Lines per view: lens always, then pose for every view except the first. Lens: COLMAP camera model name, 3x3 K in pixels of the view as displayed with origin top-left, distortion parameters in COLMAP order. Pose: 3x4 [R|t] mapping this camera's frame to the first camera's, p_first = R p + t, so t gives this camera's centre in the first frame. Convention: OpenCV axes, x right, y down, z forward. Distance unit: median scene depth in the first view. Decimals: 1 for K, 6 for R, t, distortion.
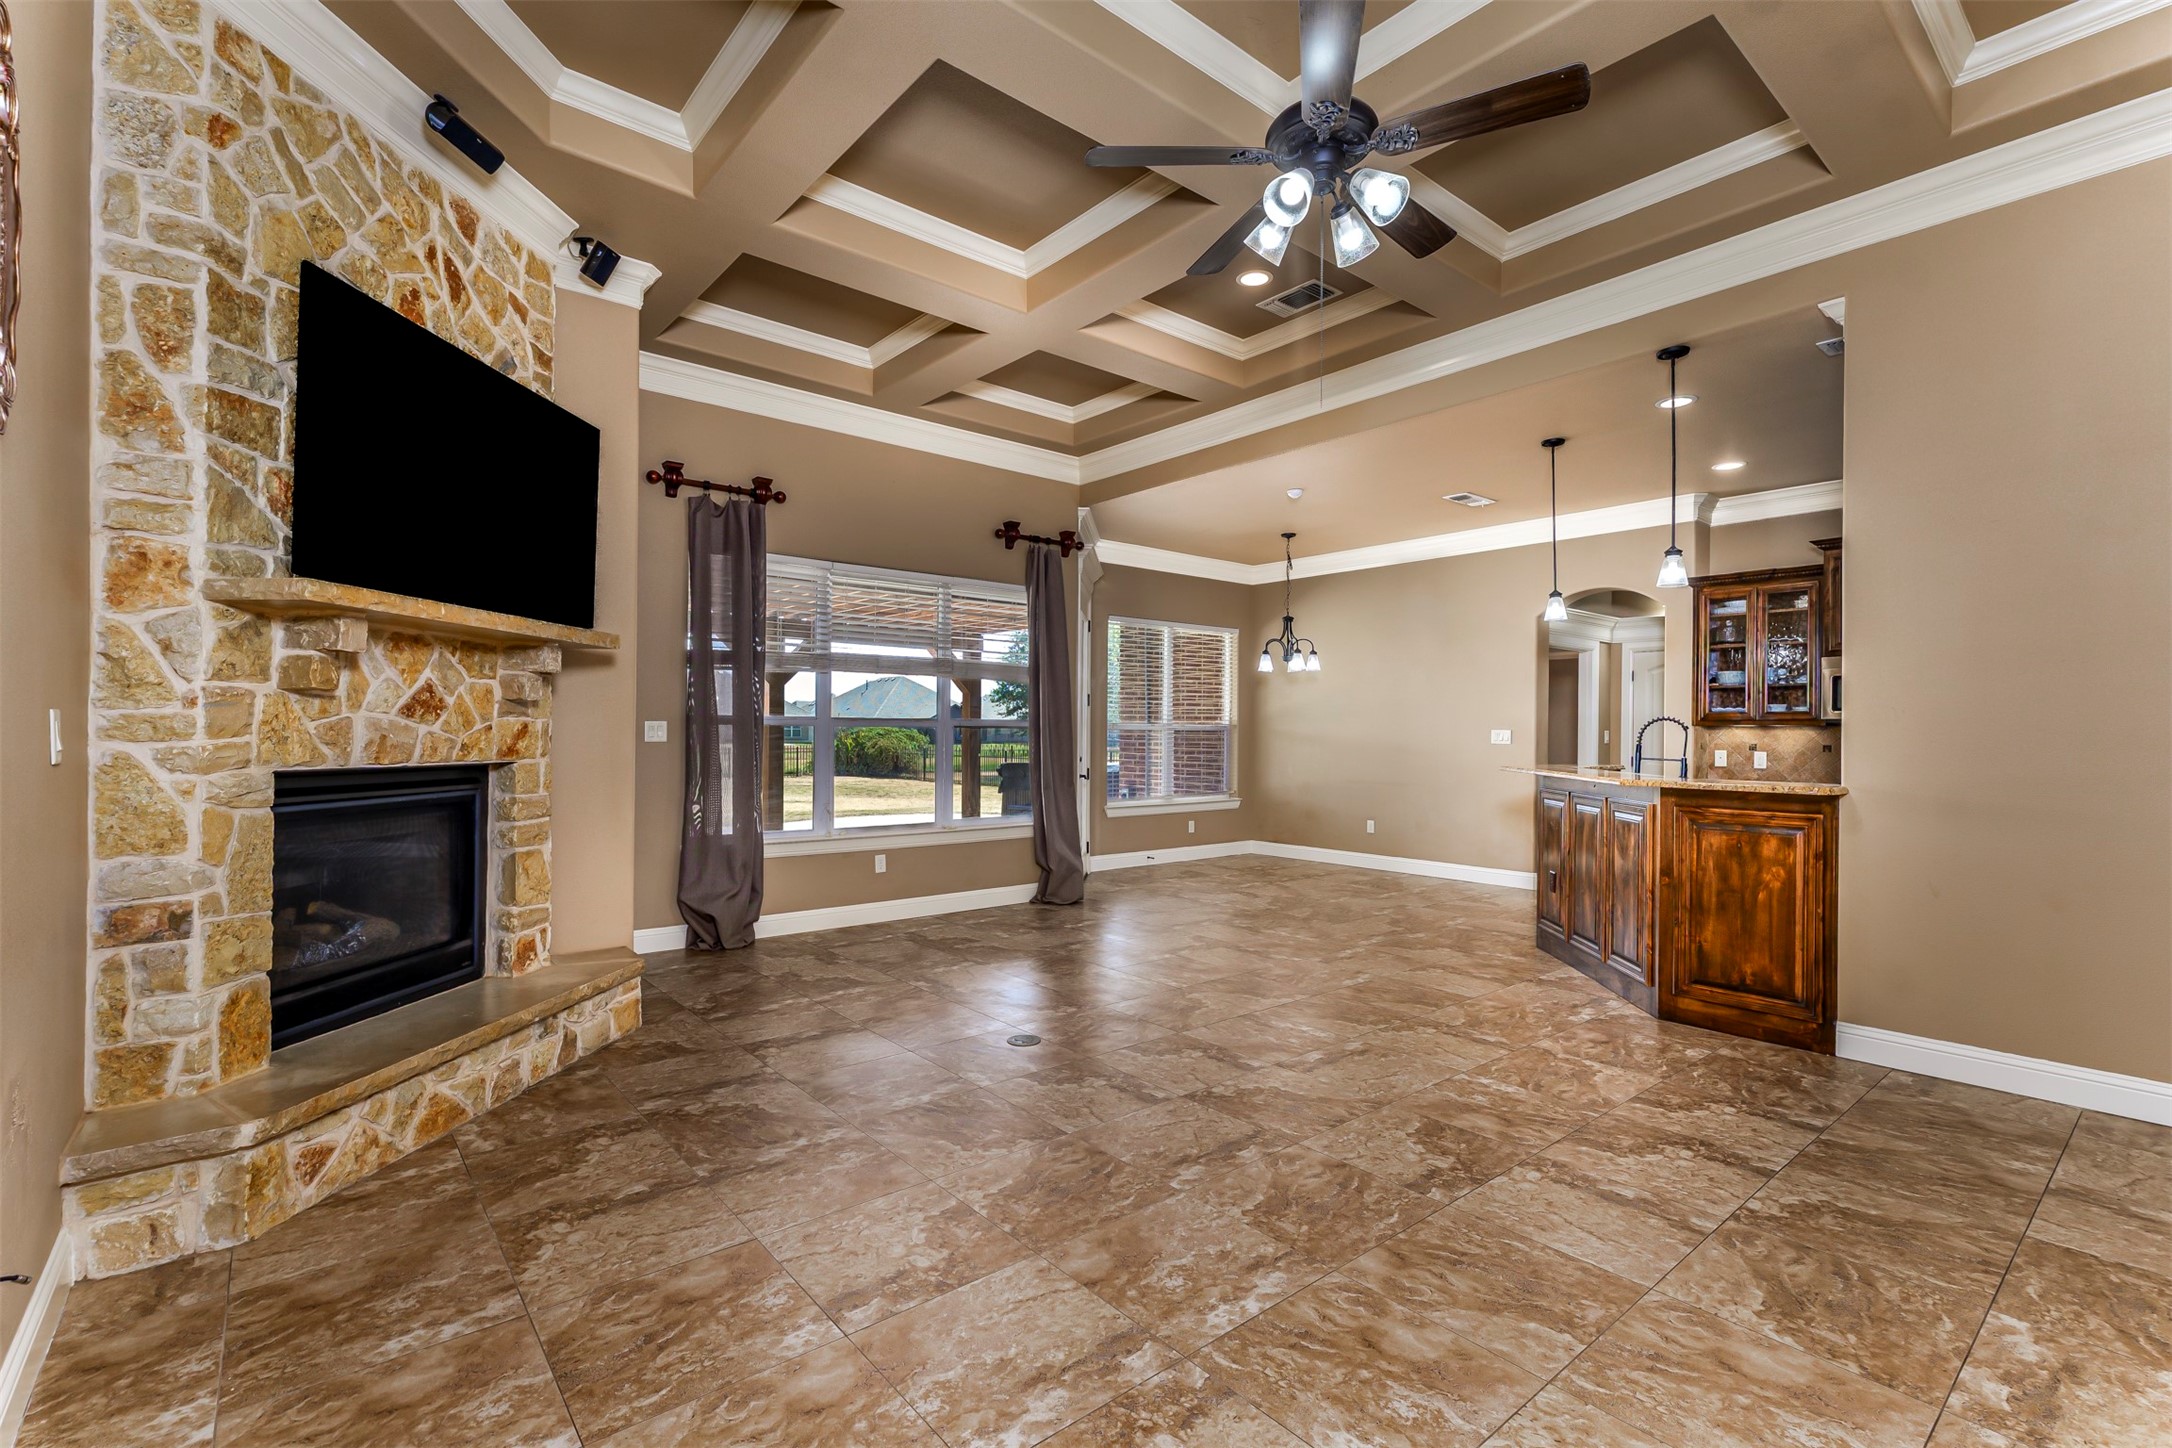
lens RADIAL K [[961.4, 0, 1090.8], [0, 961.4, 727.3], [0, 0, 1]] dist [0.006611, -0.000023]
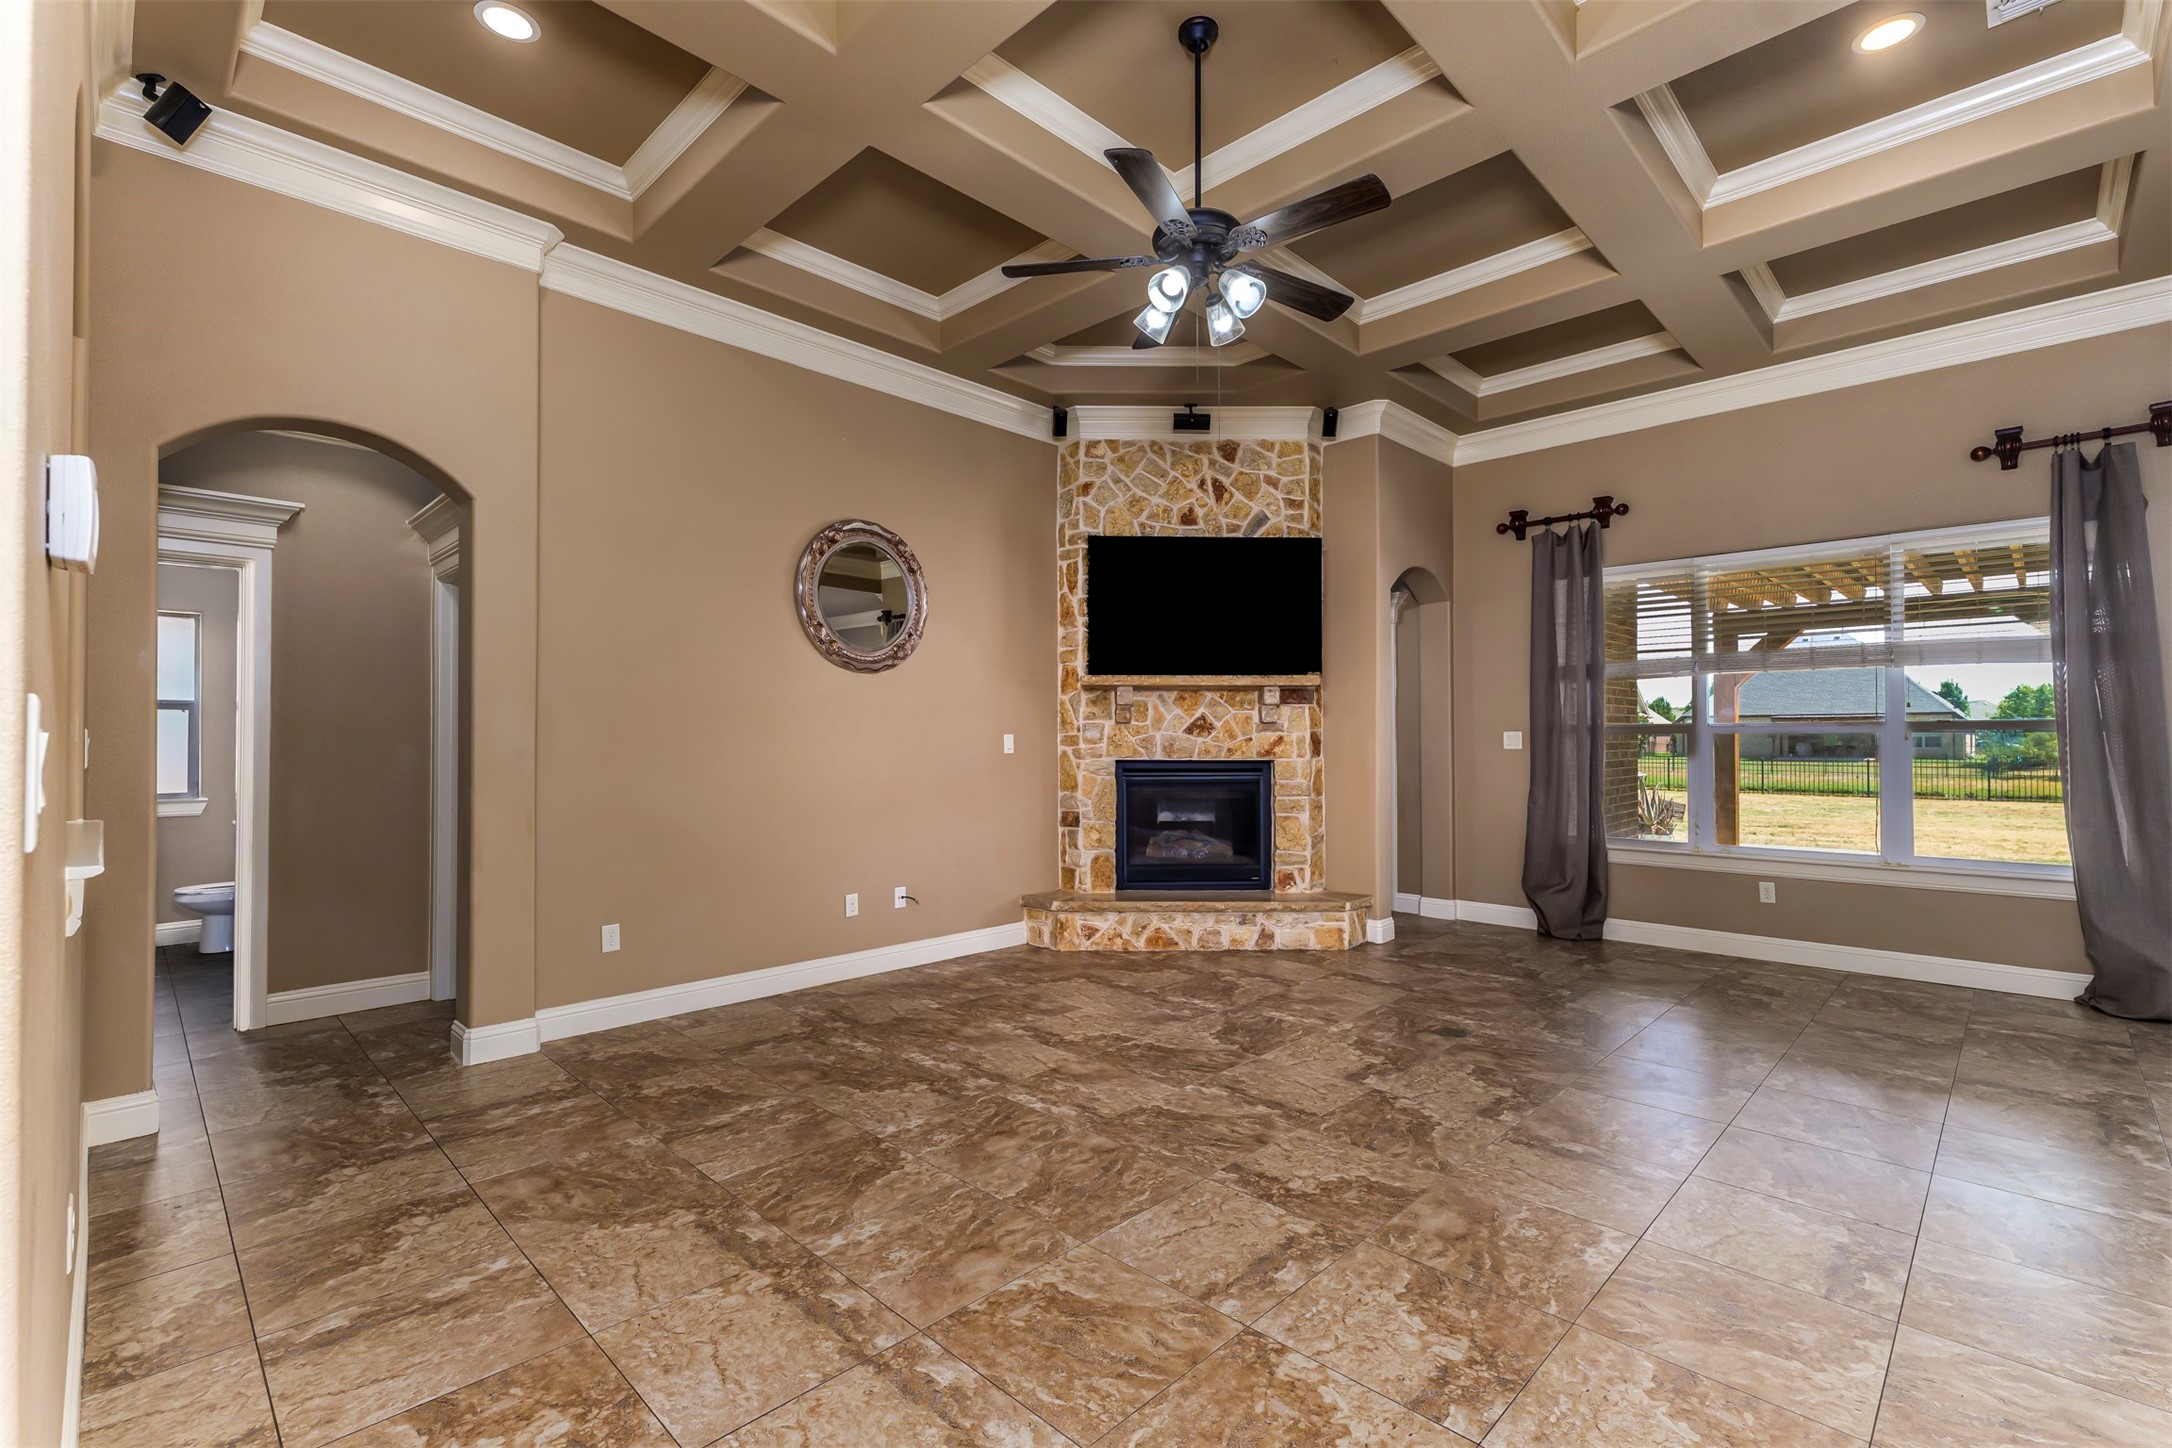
lens RADIAL K [[961.4, 0, 1087.1], [0, 961.4, 725.9], [0, 0, 1]] dist [0.006611, -0.000023]
pose [[0.098831, -0.020987, -0.994883, 1.353052], [0.008434, 0.999759, -0.020252, 0.011735], [0.995069, -0.006389, 0.098984, 0.721245]]
